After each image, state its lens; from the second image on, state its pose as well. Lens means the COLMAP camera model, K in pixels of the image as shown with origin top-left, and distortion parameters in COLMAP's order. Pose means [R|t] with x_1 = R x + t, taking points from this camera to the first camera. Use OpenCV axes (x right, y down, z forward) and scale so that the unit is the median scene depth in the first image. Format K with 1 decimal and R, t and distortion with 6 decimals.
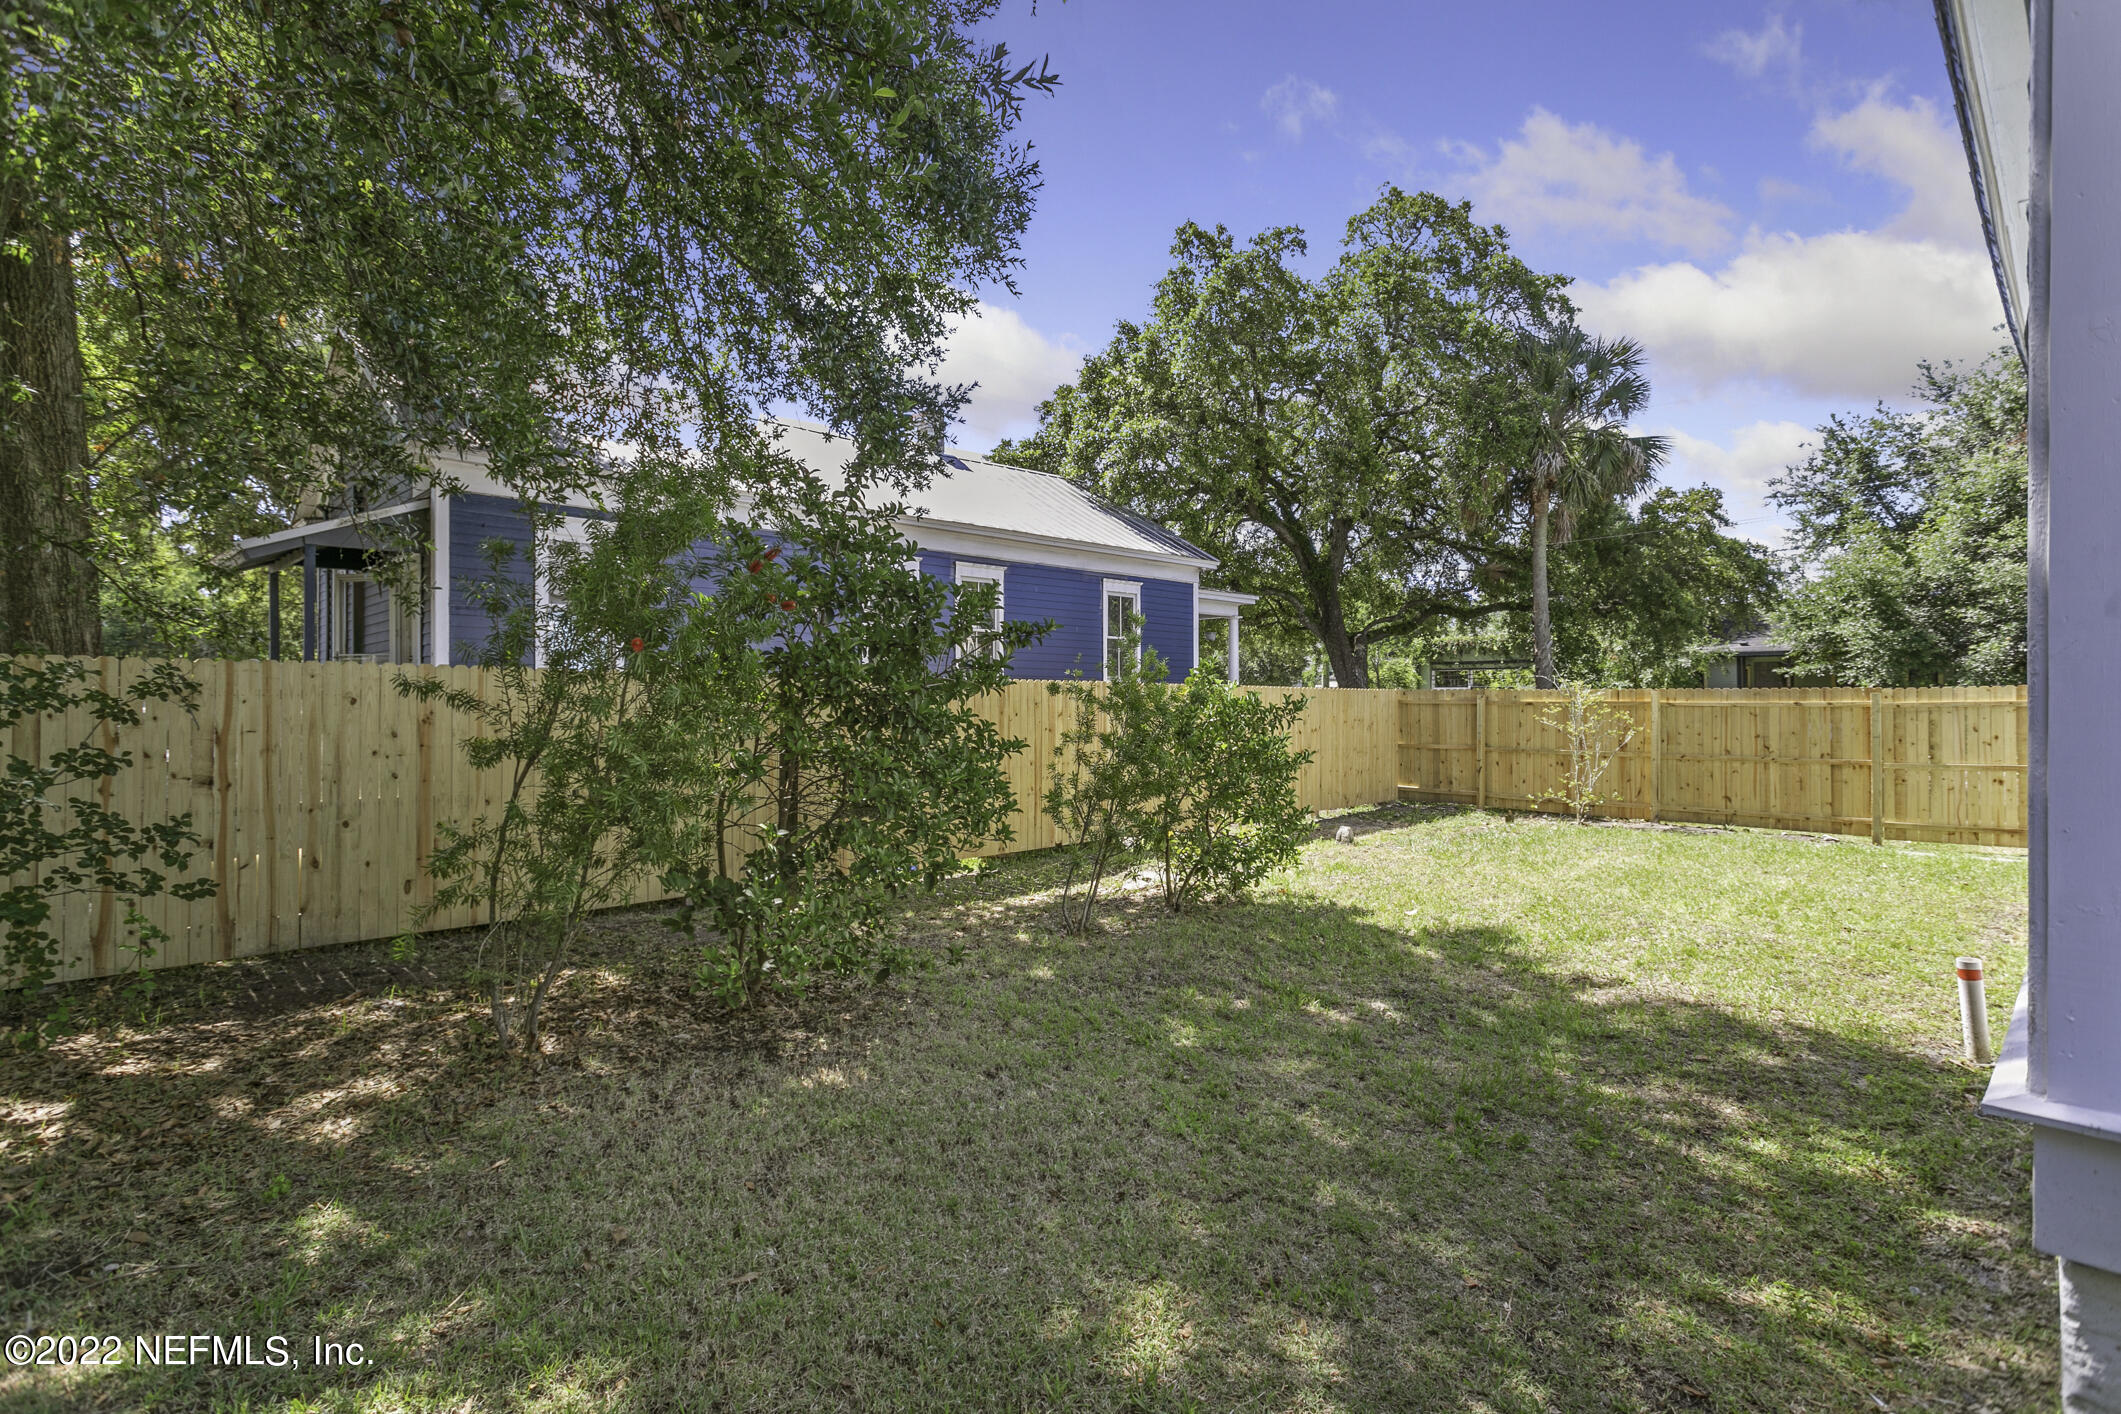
lens RADIAL K [[1009.2, 0, 1055.4], [0, 1009.2, 697.7], [0, 0, 1]] dist [0.003089, 0.002760]
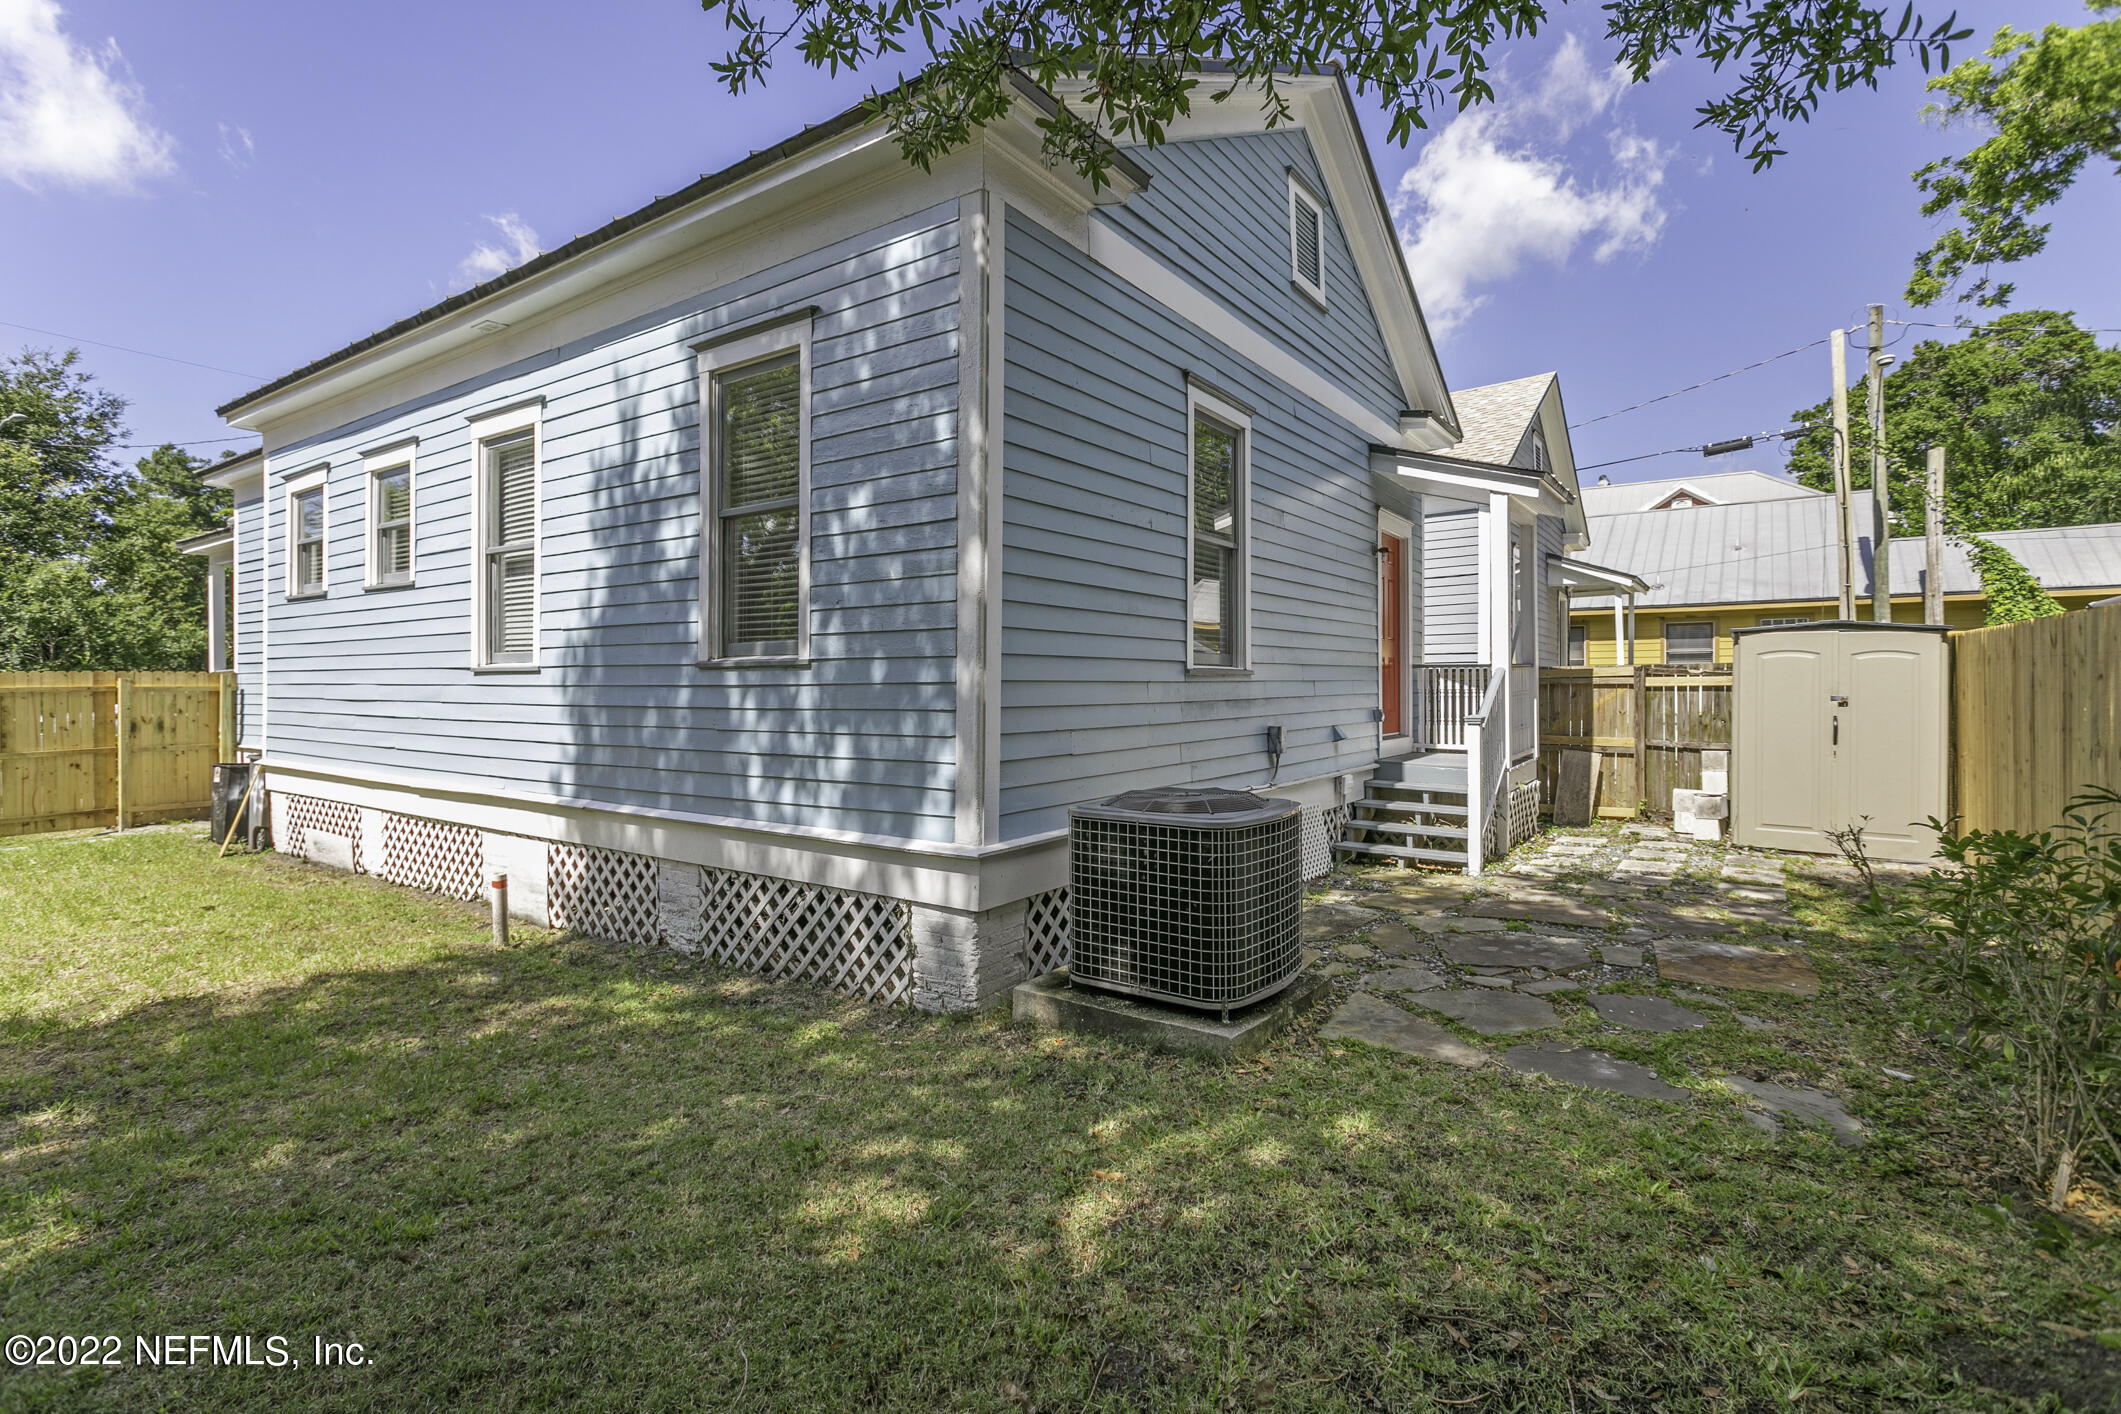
lens RADIAL K [[1009.2, 0, 1050.6], [0, 1009.2, 691.4], [0, 0, 1]] dist [0.003089, 0.002760]
pose [[-0.176900, -0.004724, 0.984217, -1.901806], [0.000830, 0.999987, 0.004948, 0.029266], [-0.984228, 0.001693, -0.176894, 1.713241]]
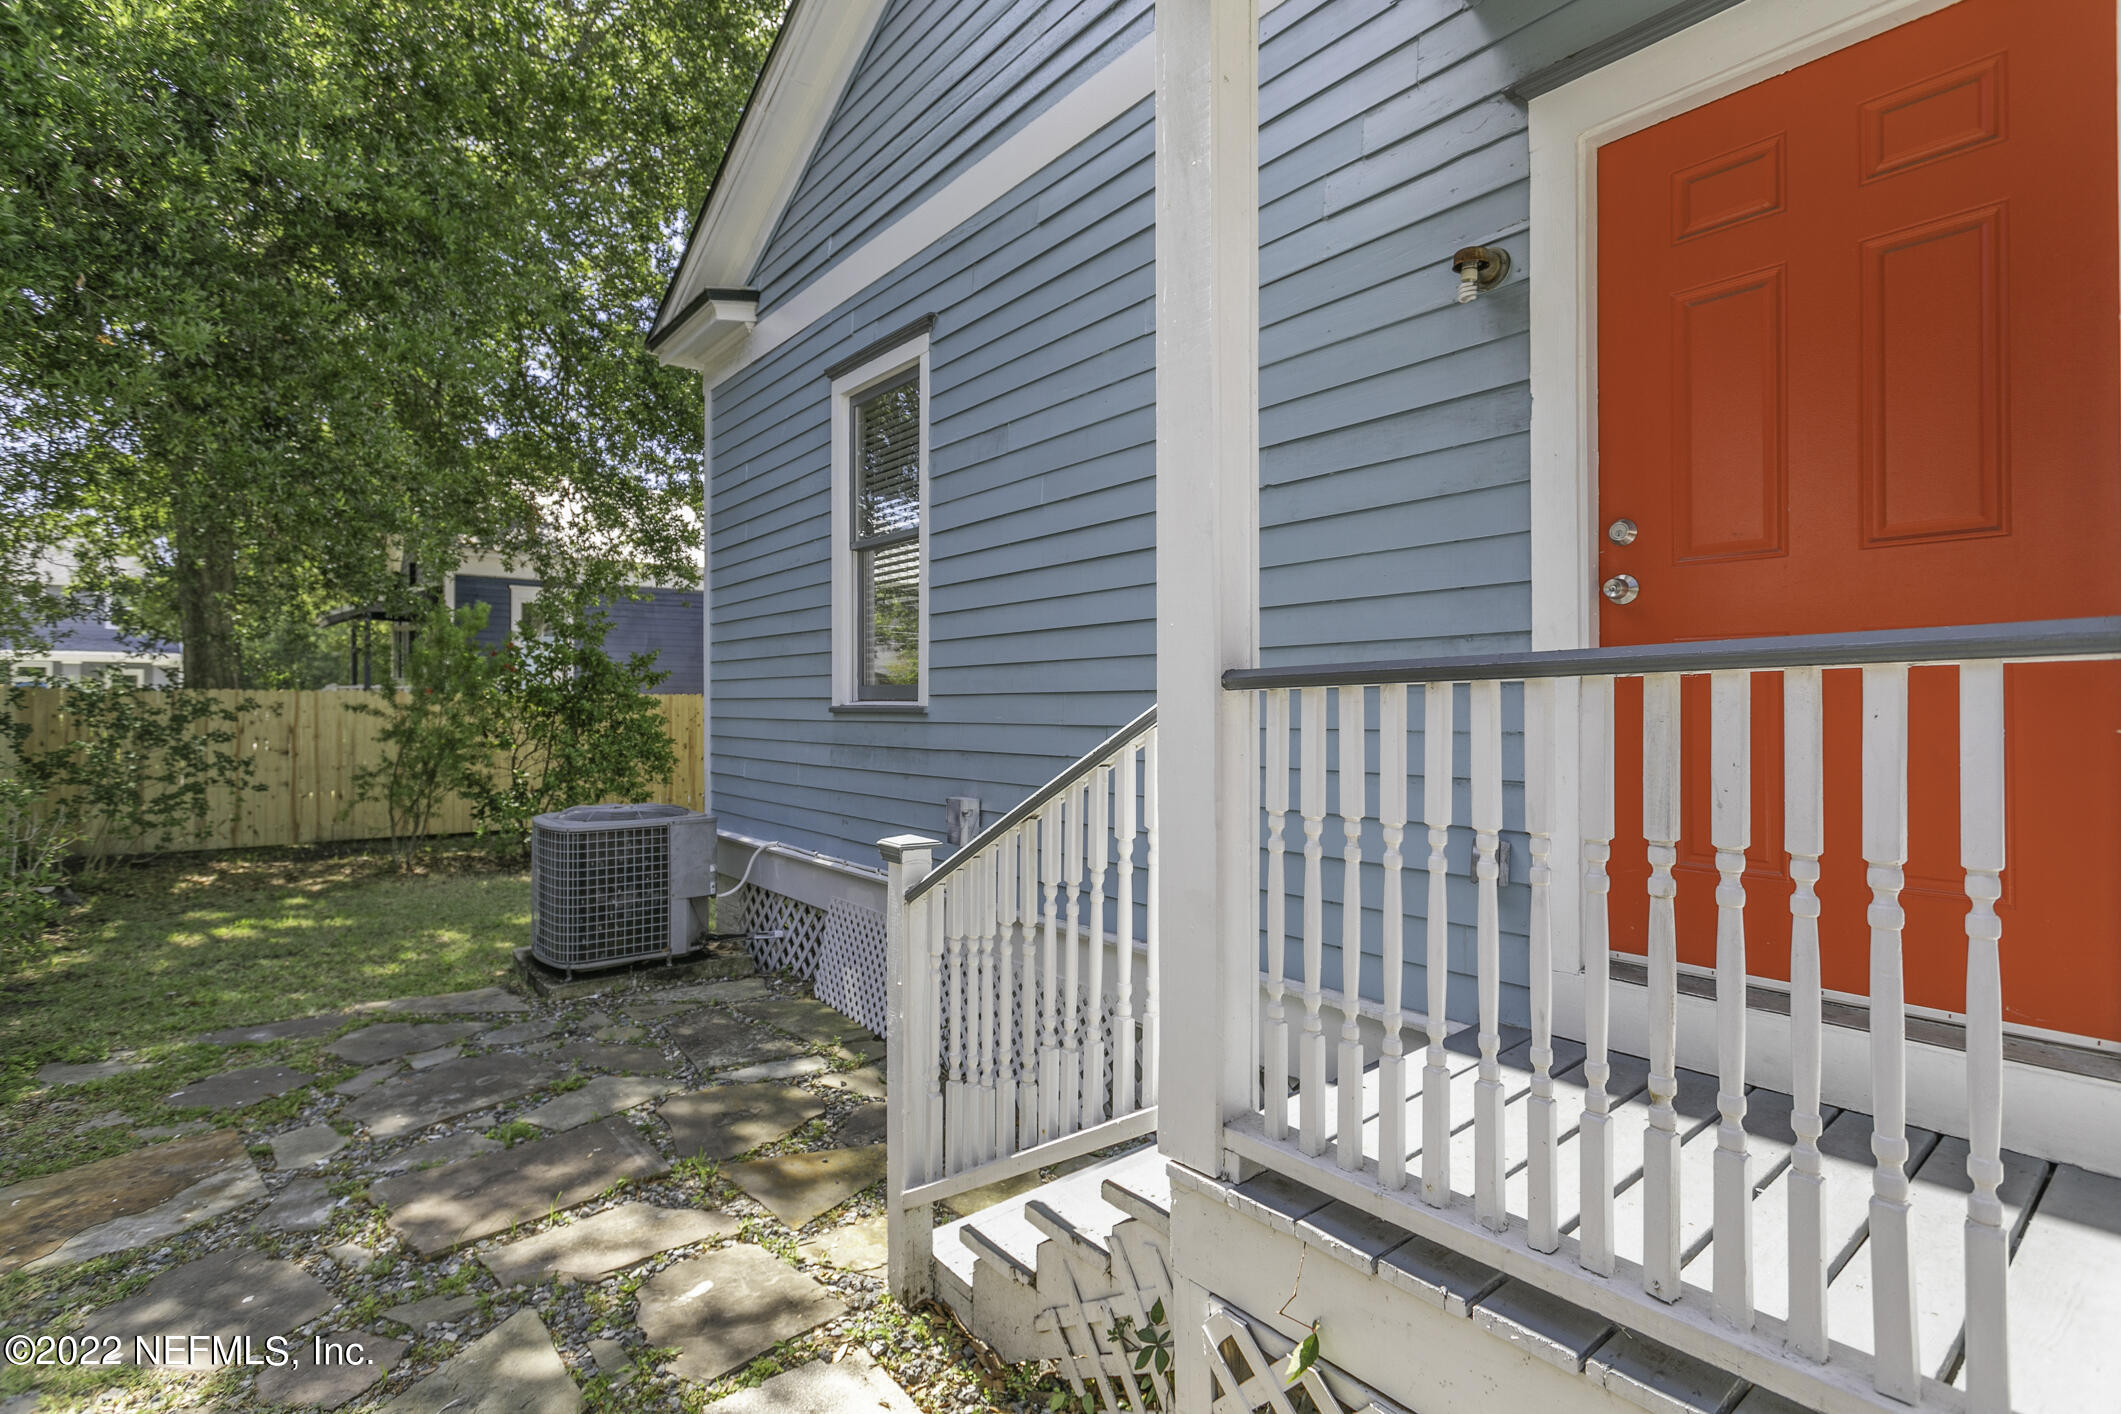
lens RADIAL K [[1009.2, 0, 1063.3], [0, 1009.2, 705.0], [0, 0, 1]] dist [0.003089, 0.002760]
pose [[0.995472, 0.001920, -0.095036, 0.835498], [-0.001763, 0.999997, 0.001734, -0.014636], [0.095039, -0.001559, 0.995472, -0.797306]]
